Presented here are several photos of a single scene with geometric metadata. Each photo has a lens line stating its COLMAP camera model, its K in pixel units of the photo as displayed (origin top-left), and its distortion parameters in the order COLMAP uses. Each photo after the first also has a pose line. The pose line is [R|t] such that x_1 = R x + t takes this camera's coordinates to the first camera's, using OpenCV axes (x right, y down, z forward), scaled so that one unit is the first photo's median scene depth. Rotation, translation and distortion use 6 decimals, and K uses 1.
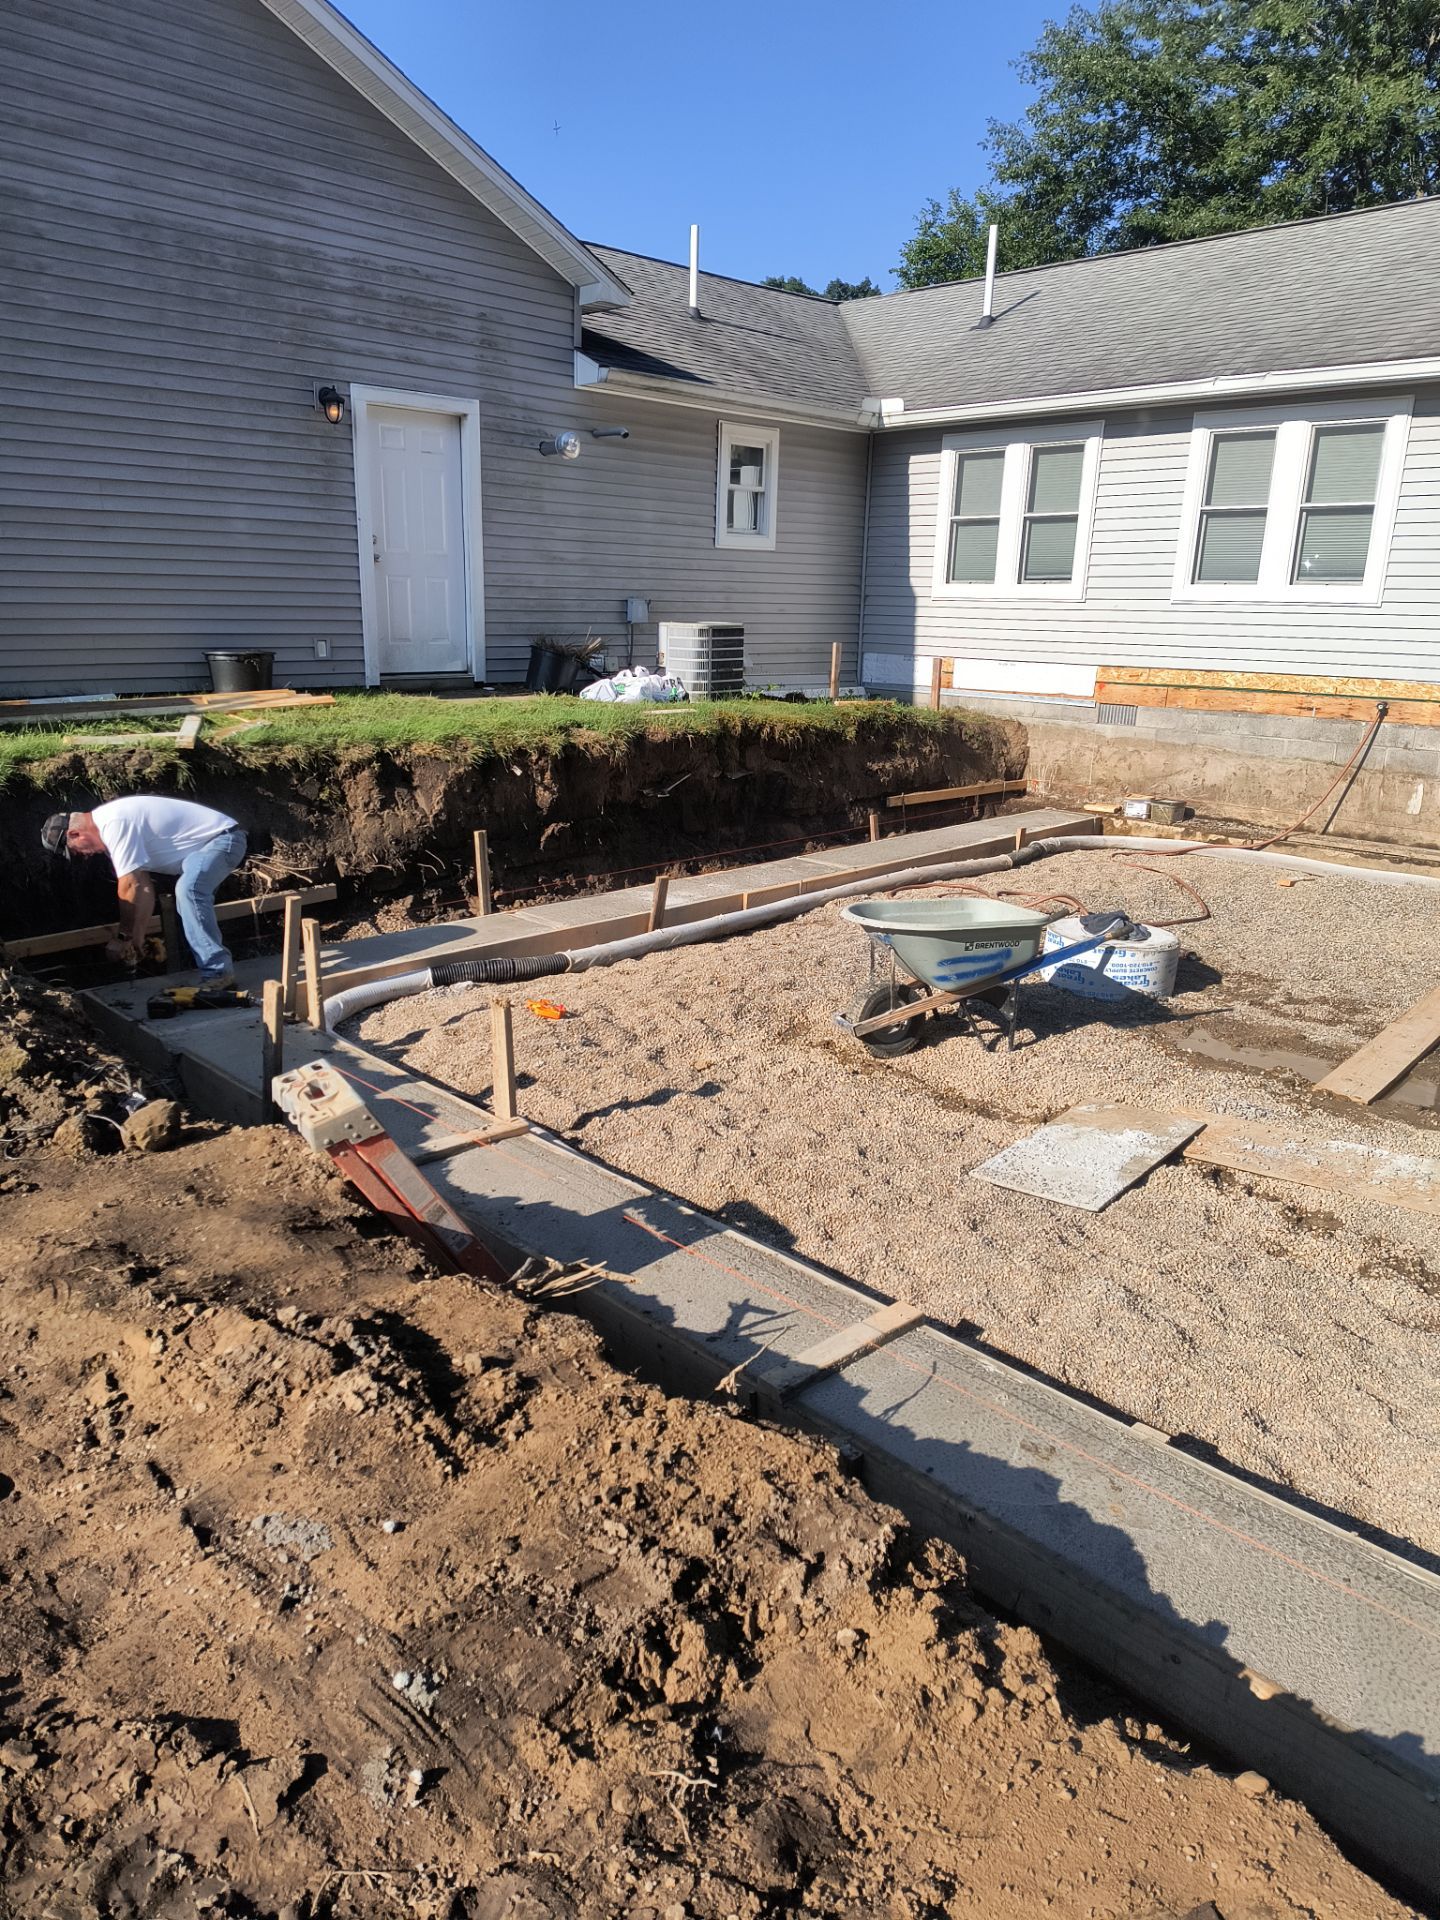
lens RADIAL K [[1327.8, 0, 681.3], [0, 1327.8, 958.8], [0, 0, 1]] dist [0.008996, -0.002640]
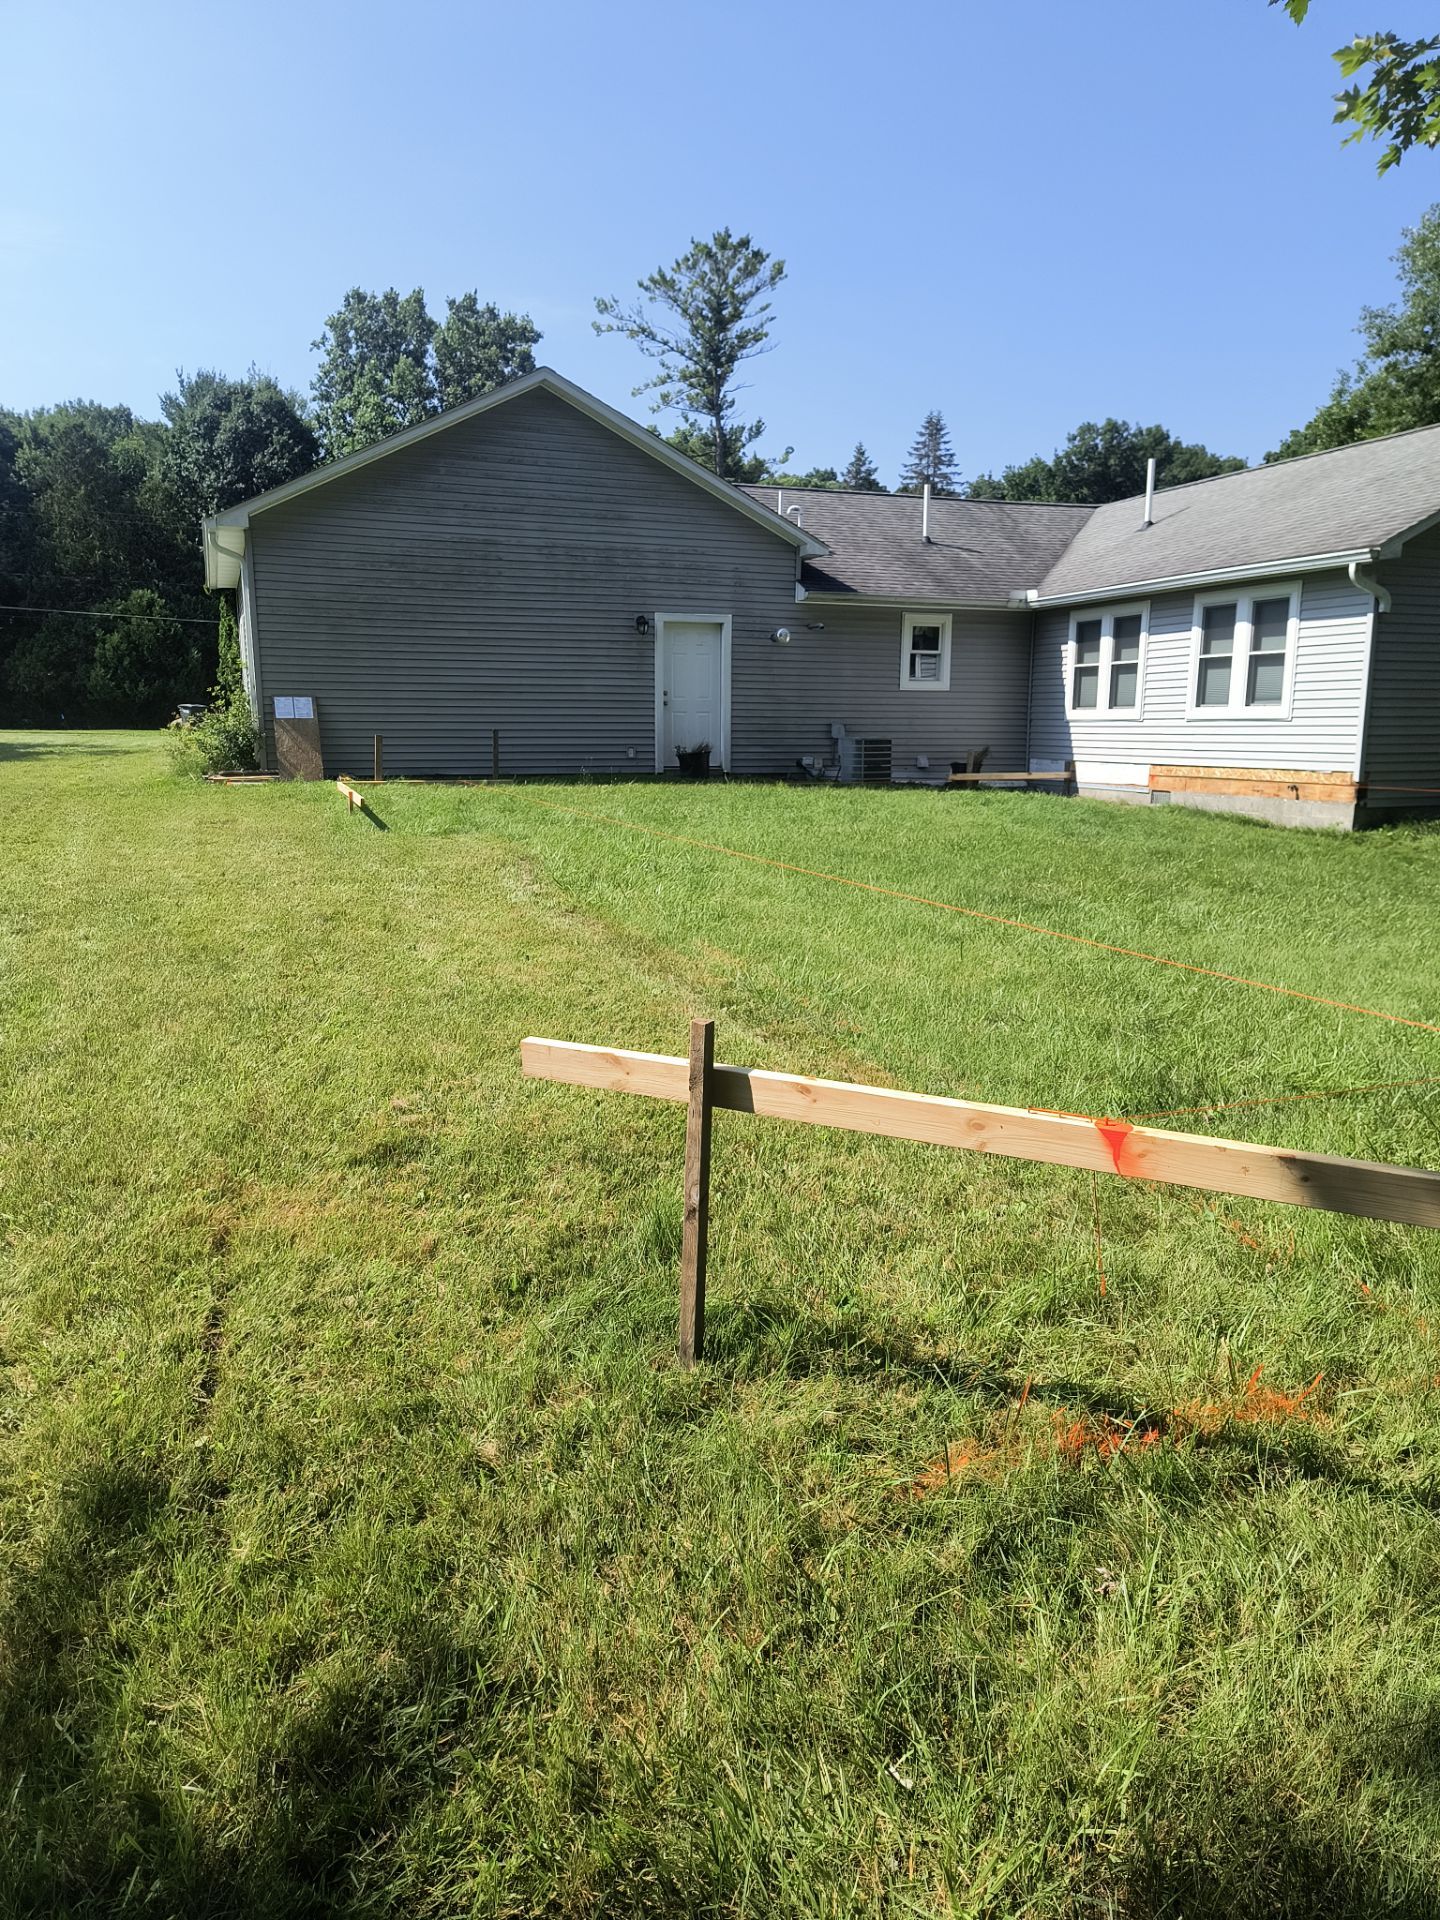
lens RADIAL K [[1295.8, 0, 720.0], [0, 1295.8, 960.0], [0, 0, 1]] dist [0.043501, 0.000108]
pose [[0.913204, 0.060755, -0.402949, 0.534766], [-0.095309, 0.993241, -0.066243, 0.147203], [0.396201, 0.098898, 0.912822, -0.520241]]
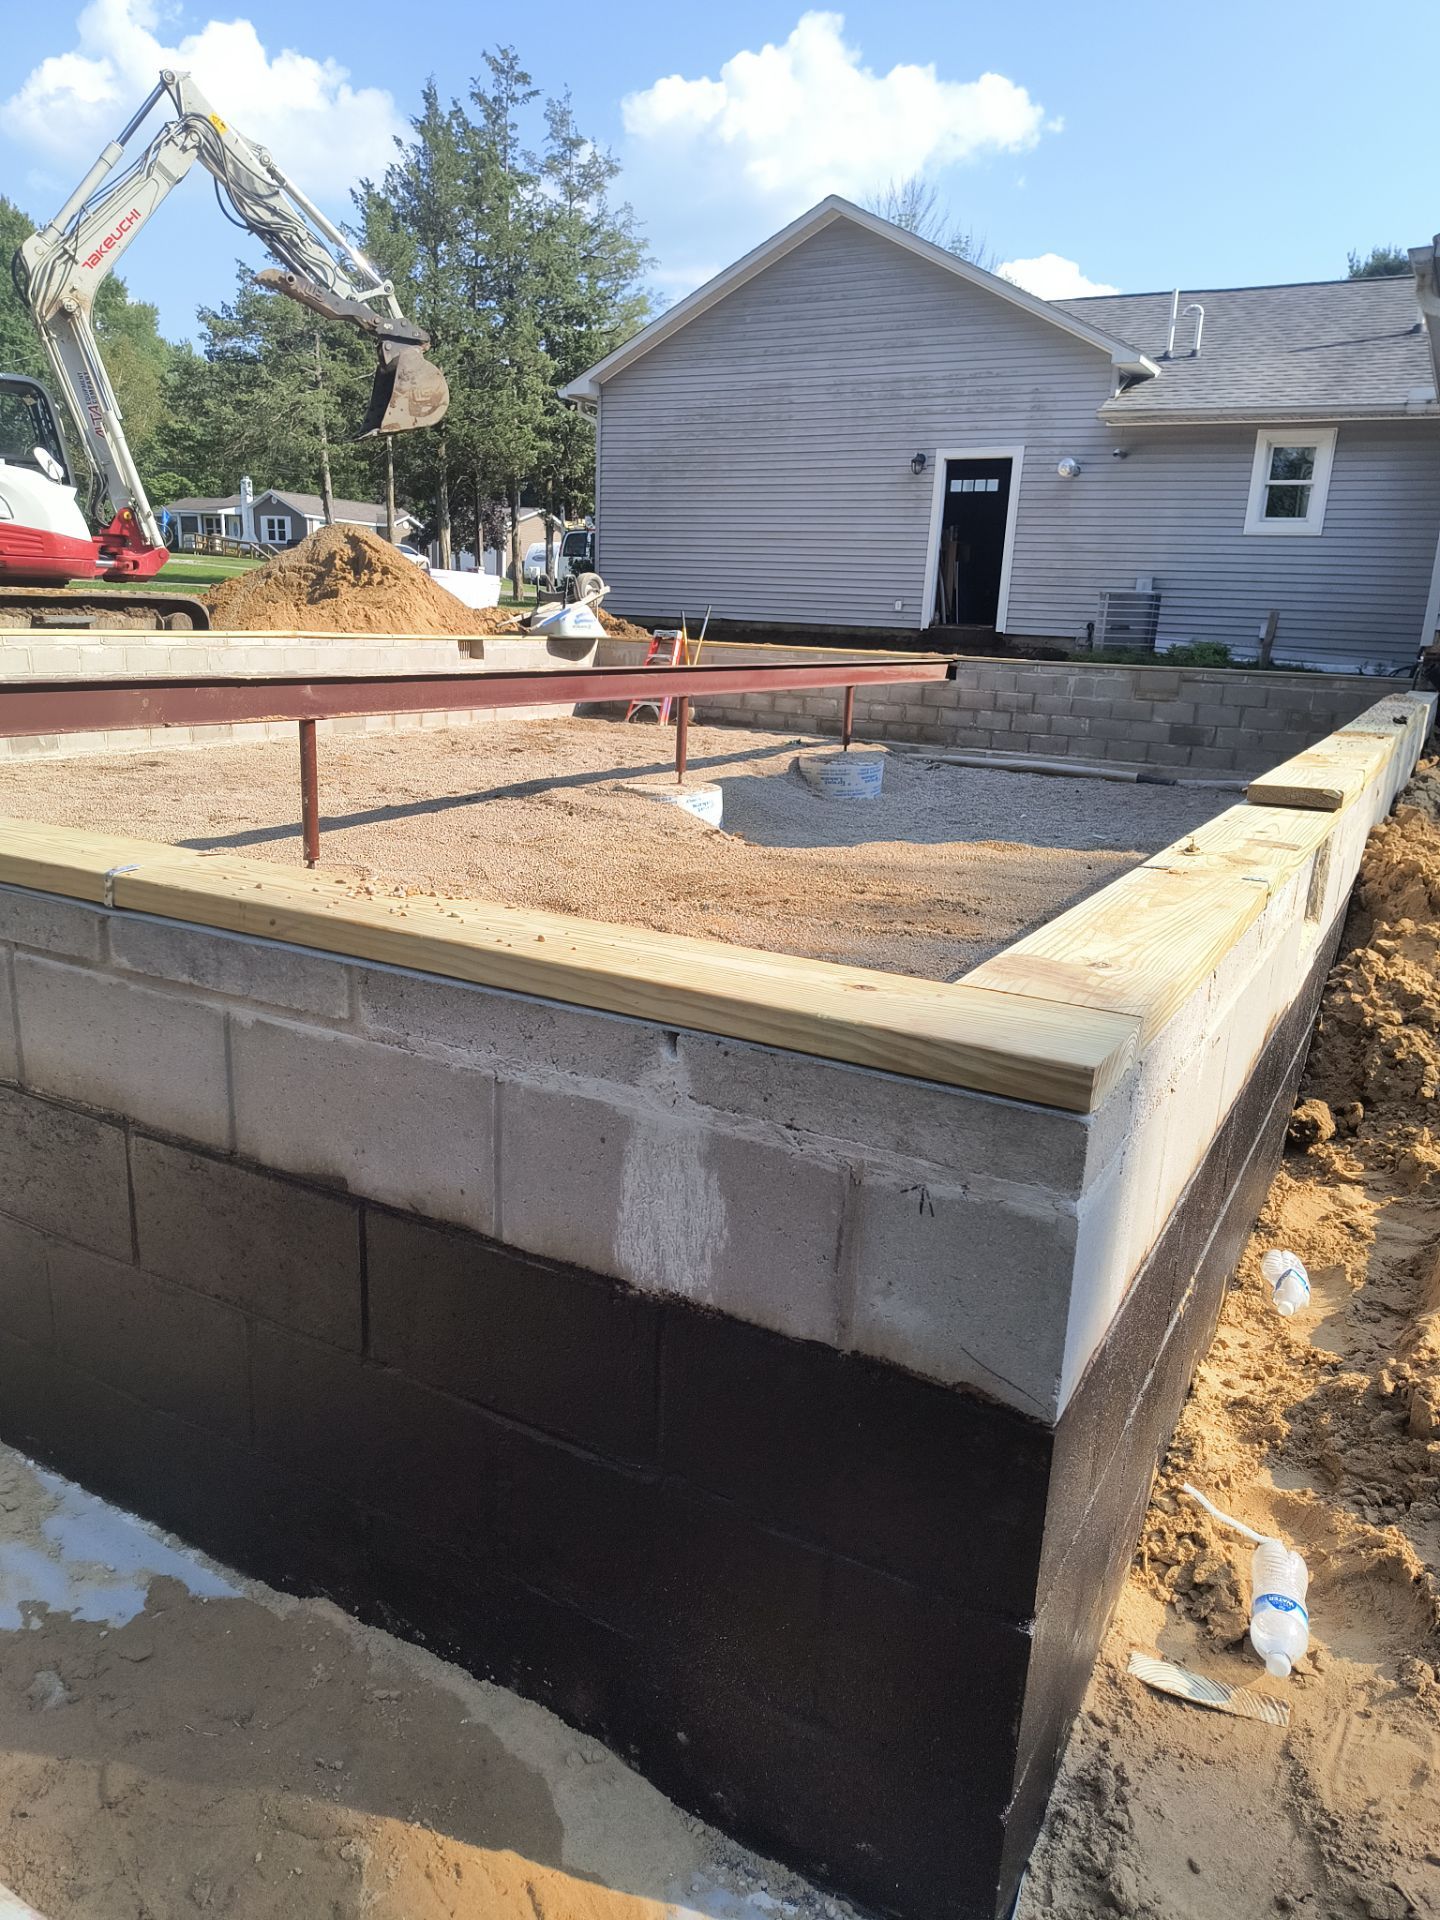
lens RADIAL K [[1327.1, 0, 720.0], [0, 1327.1, 960.0], [0, 0, 1]] dist [-0.000769, -0.010569]
pose [[0.285011, 0.238575, -0.928359, 1.234002], [-0.283065, 0.946283, 0.156278, -0.002556], [0.915775, 0.218245, 0.337233, 0.285166]]
